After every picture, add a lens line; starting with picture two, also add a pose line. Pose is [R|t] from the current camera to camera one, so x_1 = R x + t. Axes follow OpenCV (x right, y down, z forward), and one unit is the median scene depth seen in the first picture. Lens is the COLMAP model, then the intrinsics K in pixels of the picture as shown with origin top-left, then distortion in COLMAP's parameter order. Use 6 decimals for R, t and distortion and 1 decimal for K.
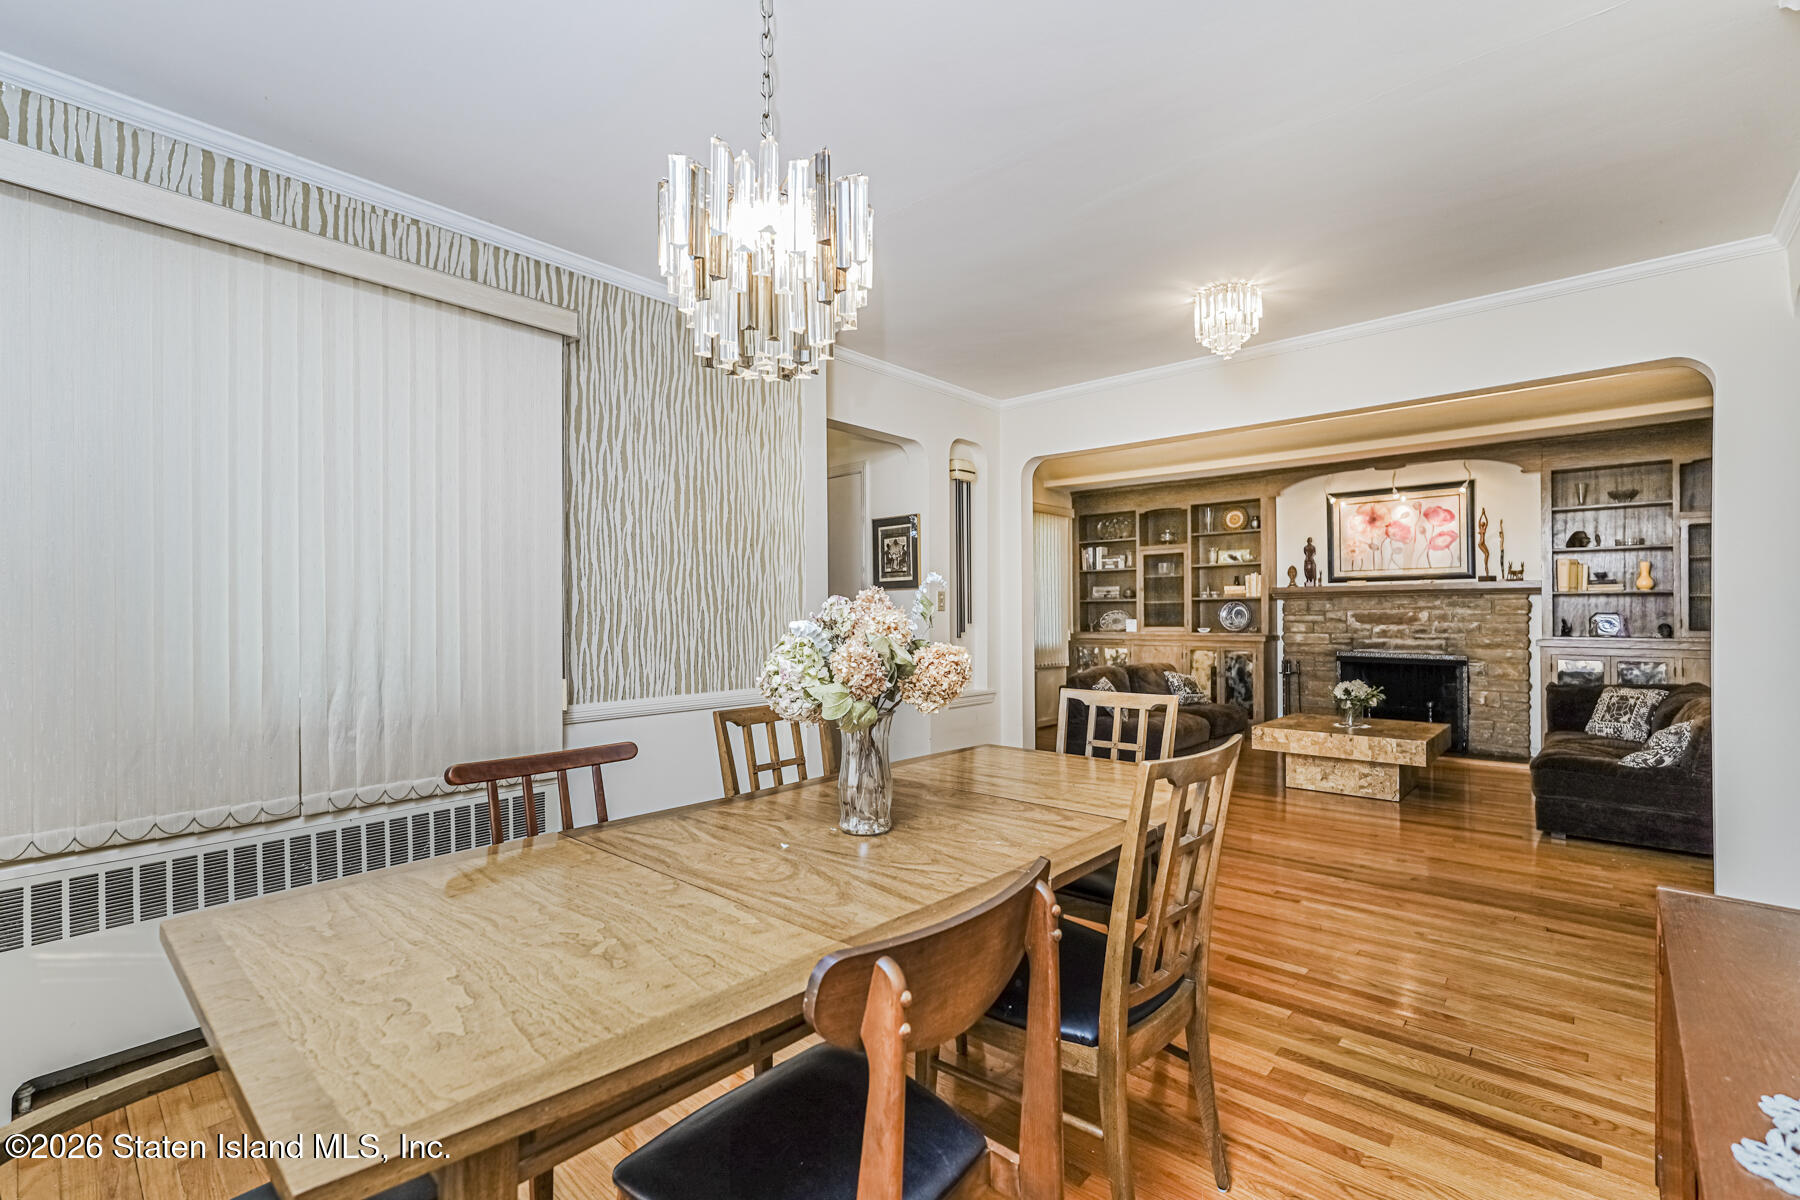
lens RADIAL K [[809.5, 0, 916.9], [0, 809.5, 607.5], [0, 0, 1]] dist [-0.010545, 0.005898]
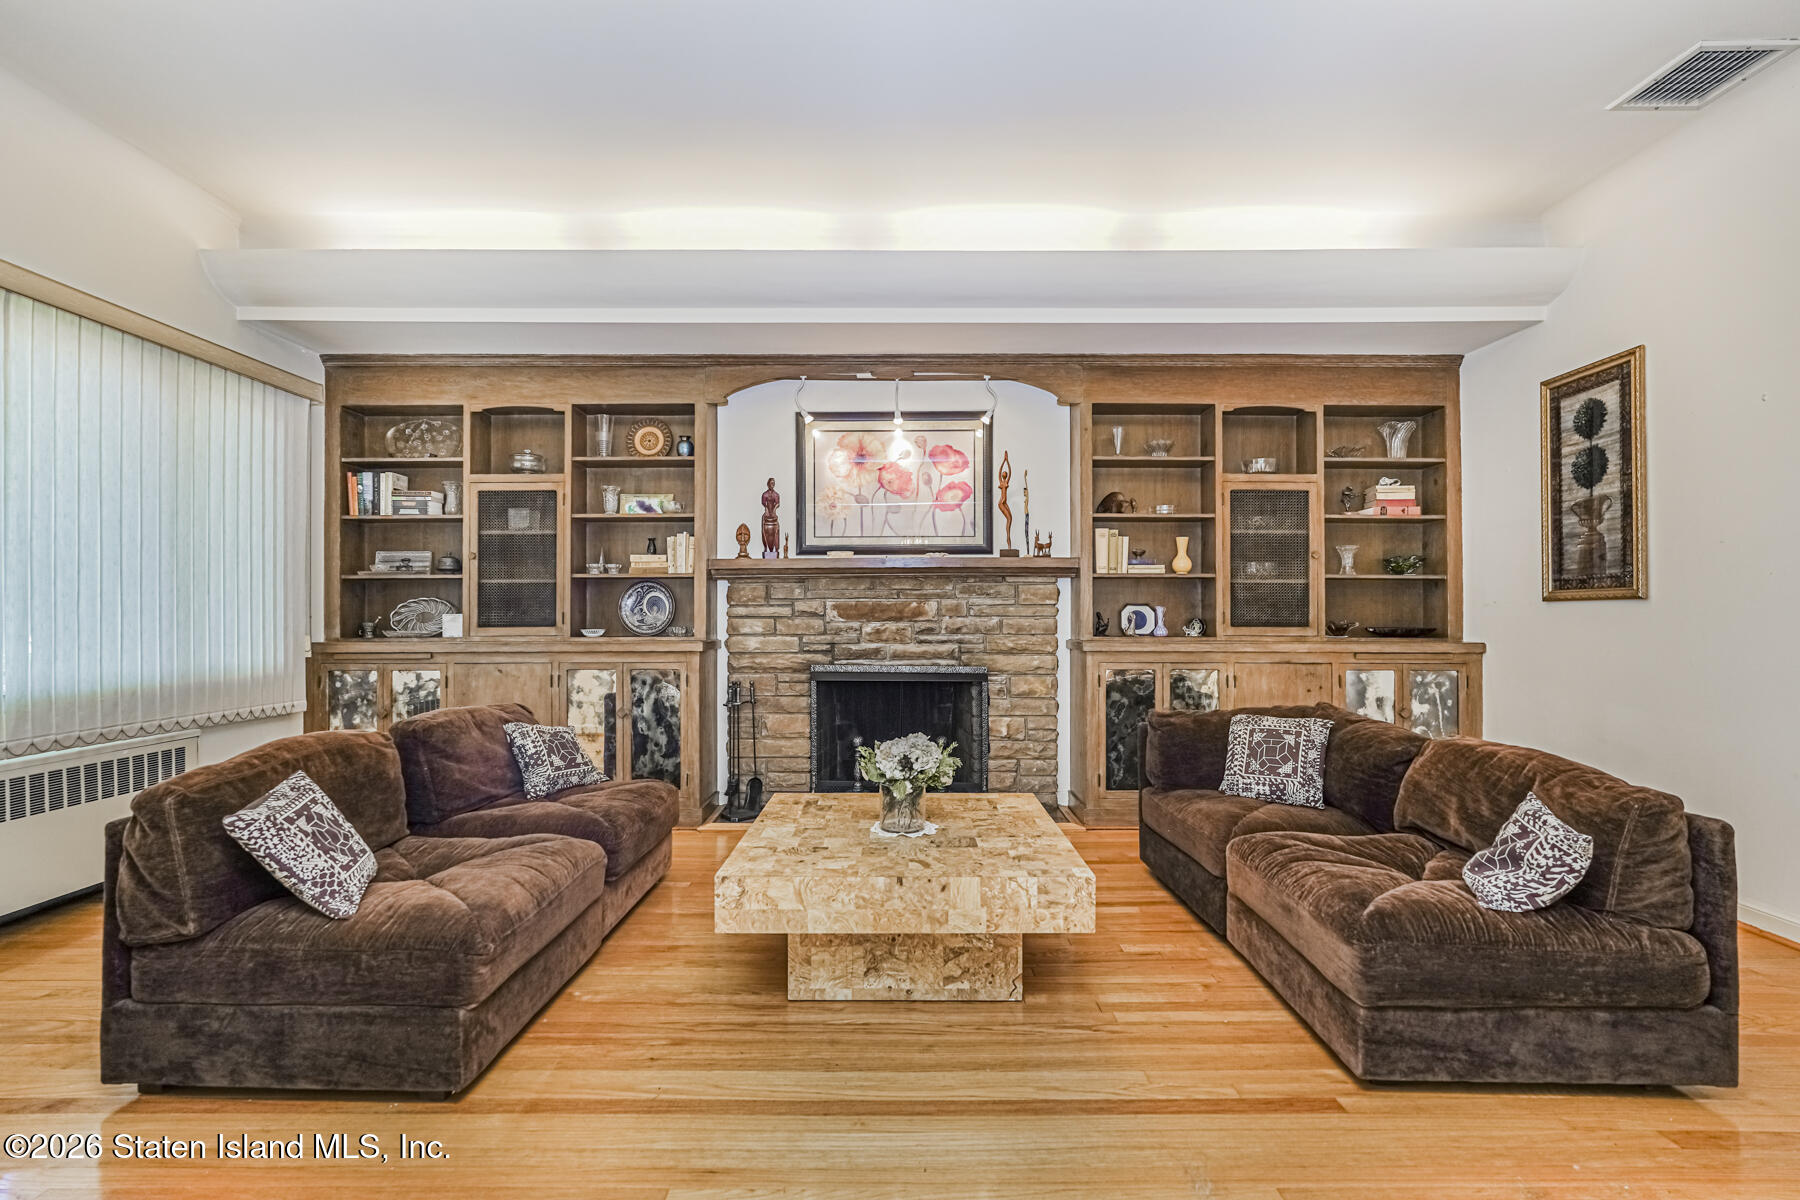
lens RADIAL K [[809.5, 0, 908.3], [0, 809.5, 599.0], [0, 0, 1]] dist [-0.010545, 0.005898]
pose [[0.753875, 0.015432, 0.656837, 0.174445], [-0.006967, 0.999856, -0.015494, 0.013285], [-0.656981, 0.007105, 0.753873, 0.499081]]
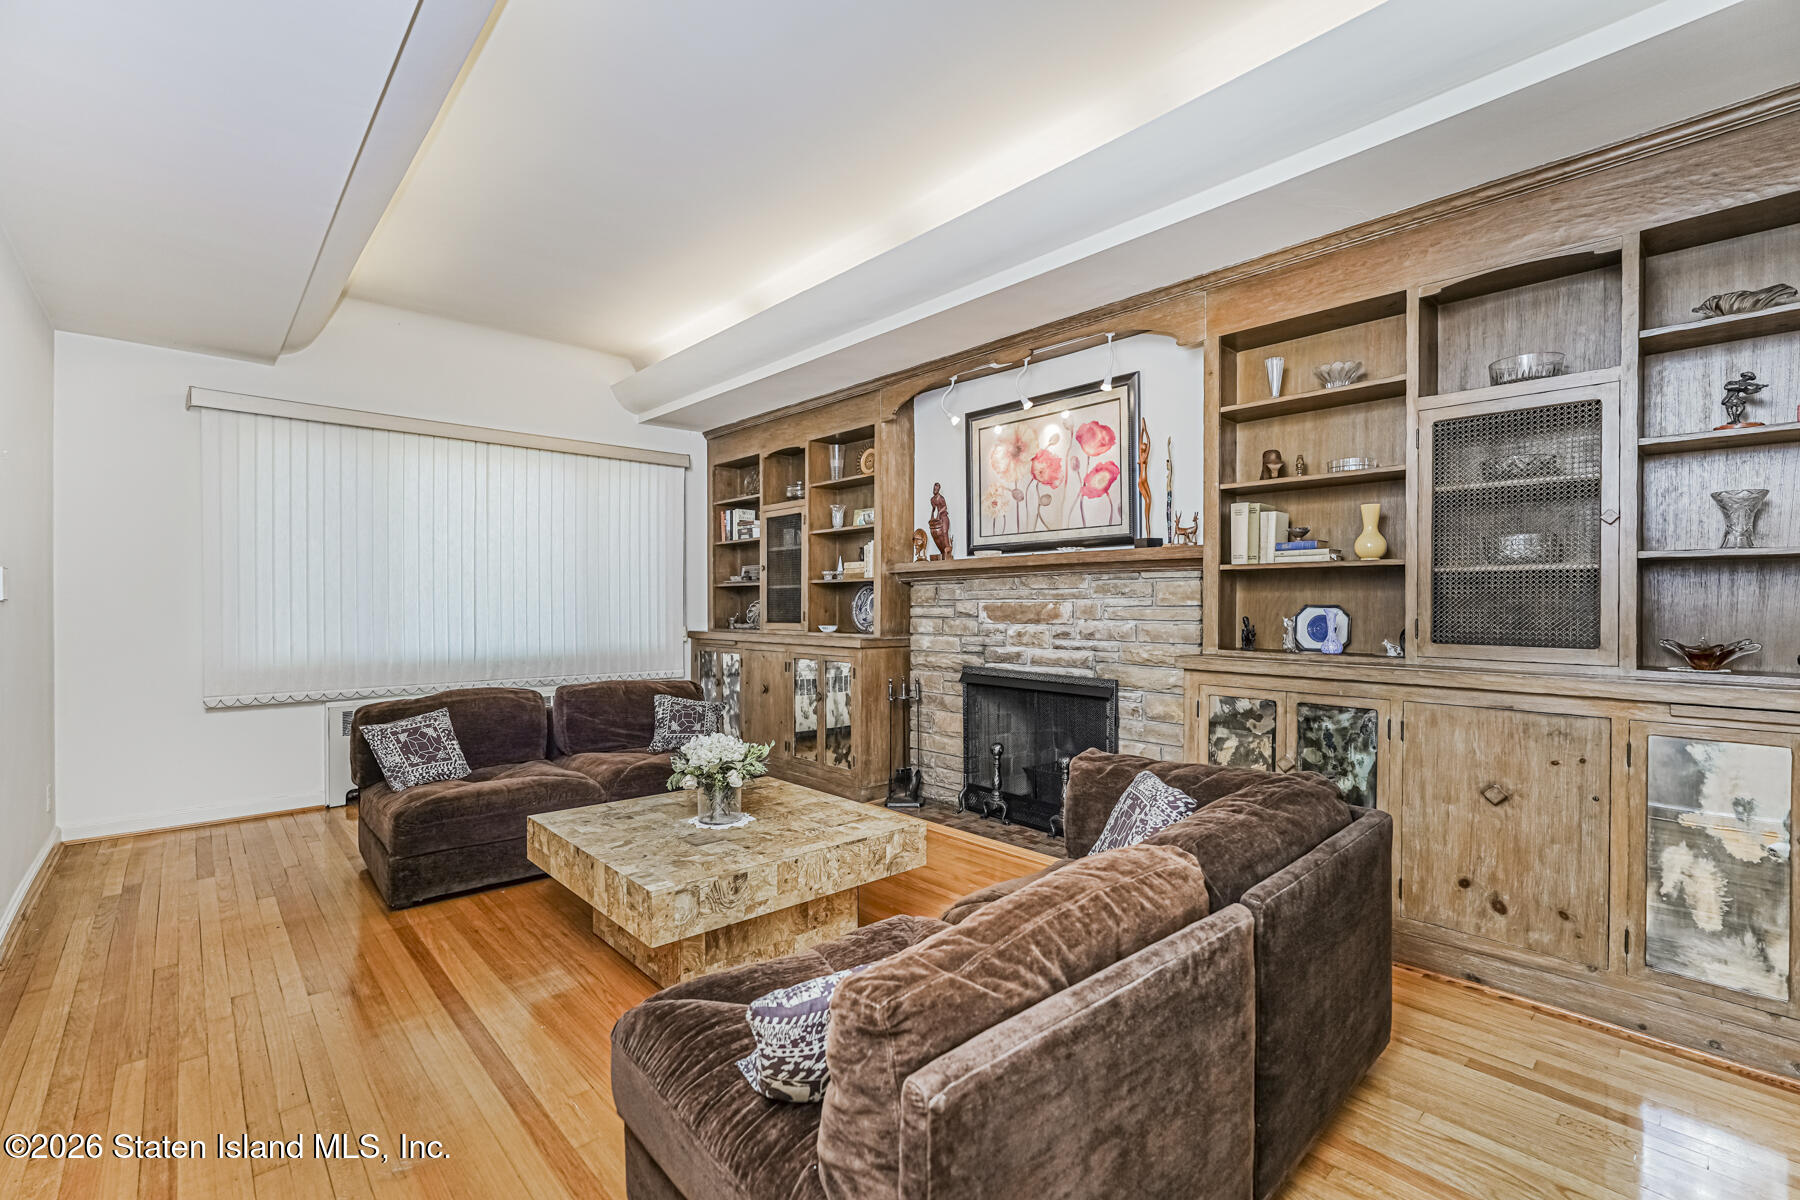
lens RADIAL K [[809.5, 0, 914.9], [0, 809.5, 603.4], [0, 0, 1]] dist [-0.010545, 0.005898]
pose [[0.994022, 0.005304, -0.109055, 0.567045], [-0.004720, 0.999973, 0.005617, 0.003274], [0.109082, -0.005069, 0.994020, 0.393852]]
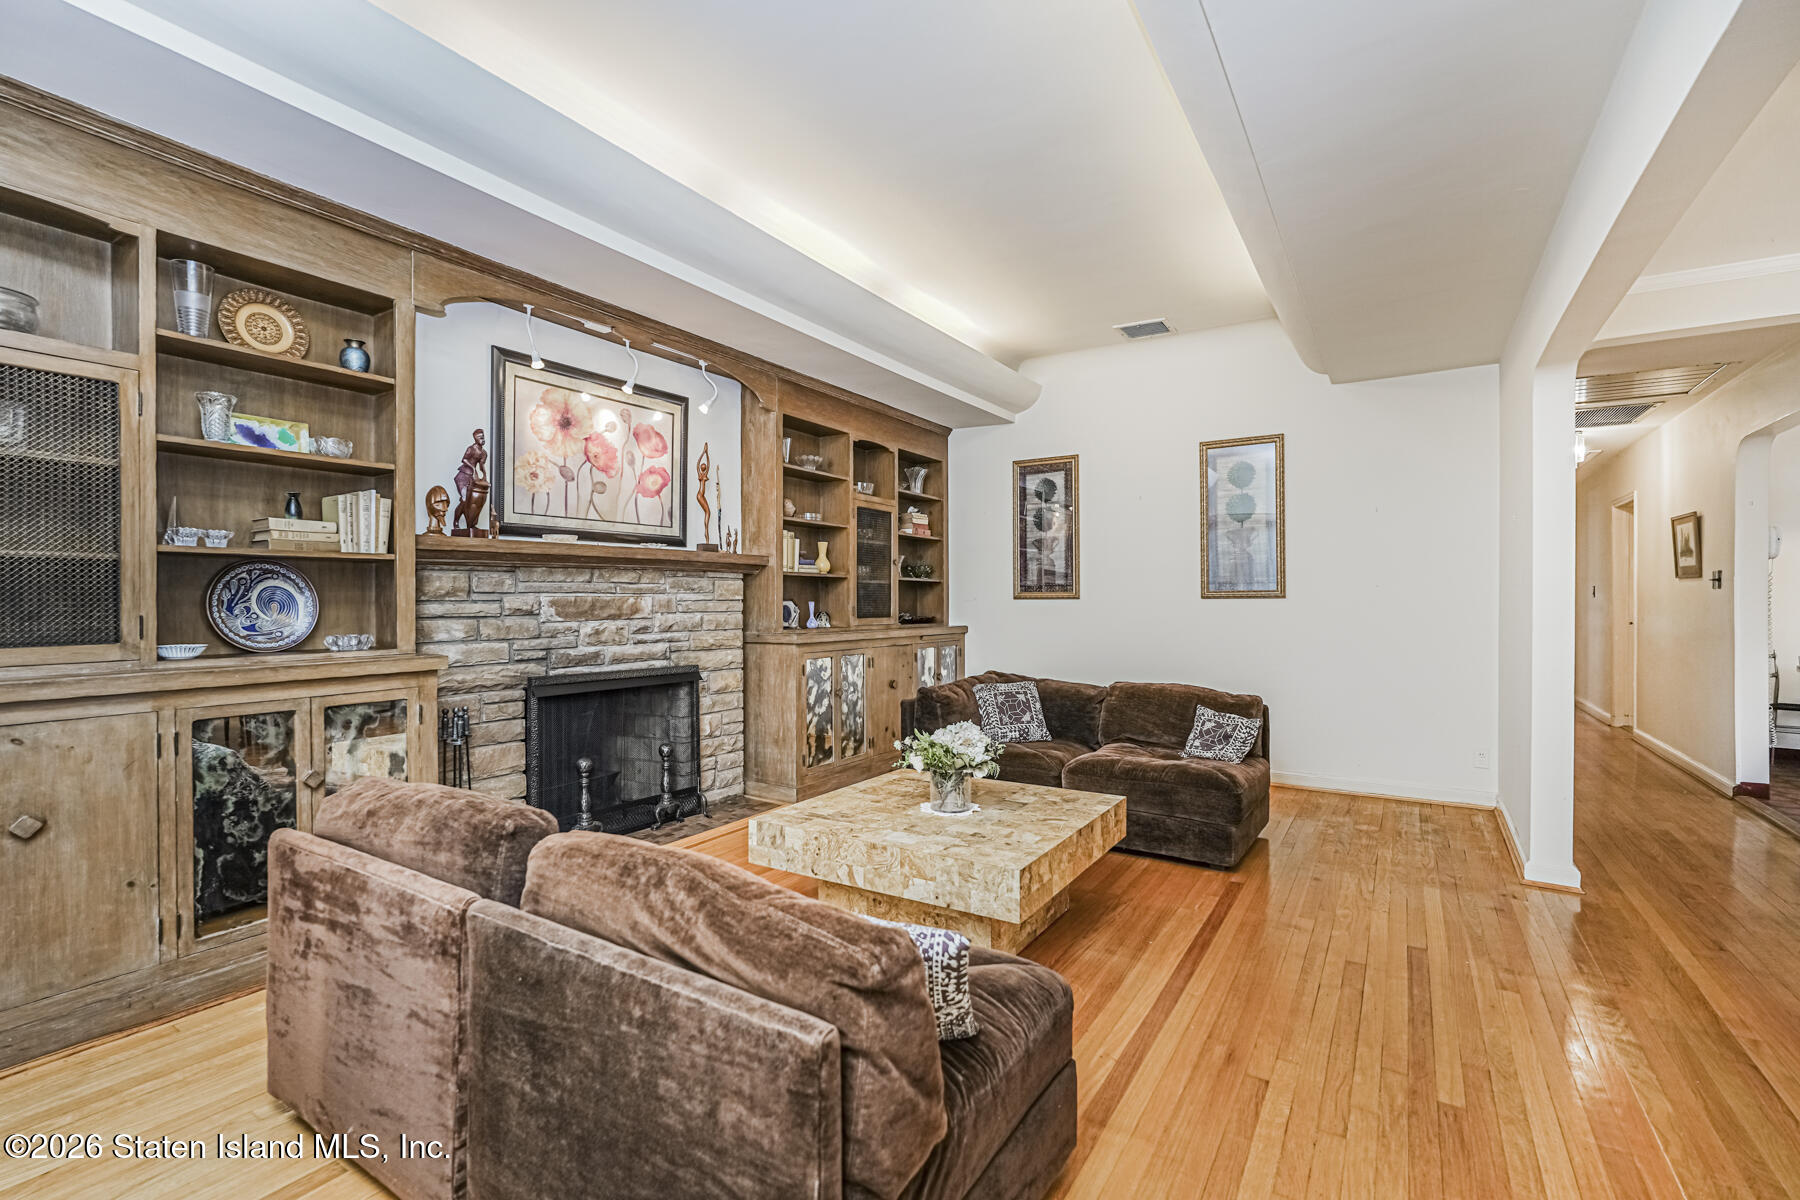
lens RADIAL K [[809.5, 0, 899.9], [0, 809.5, 598.7], [0, 0, 1]] dist [-0.010545, 0.005898]
pose [[-0.151850, 0.003676, 0.988397, 0.009861], [-0.007221, 0.999962, -0.004829, 0.008001], [-0.988377, -0.007871, -0.151818, 0.880930]]
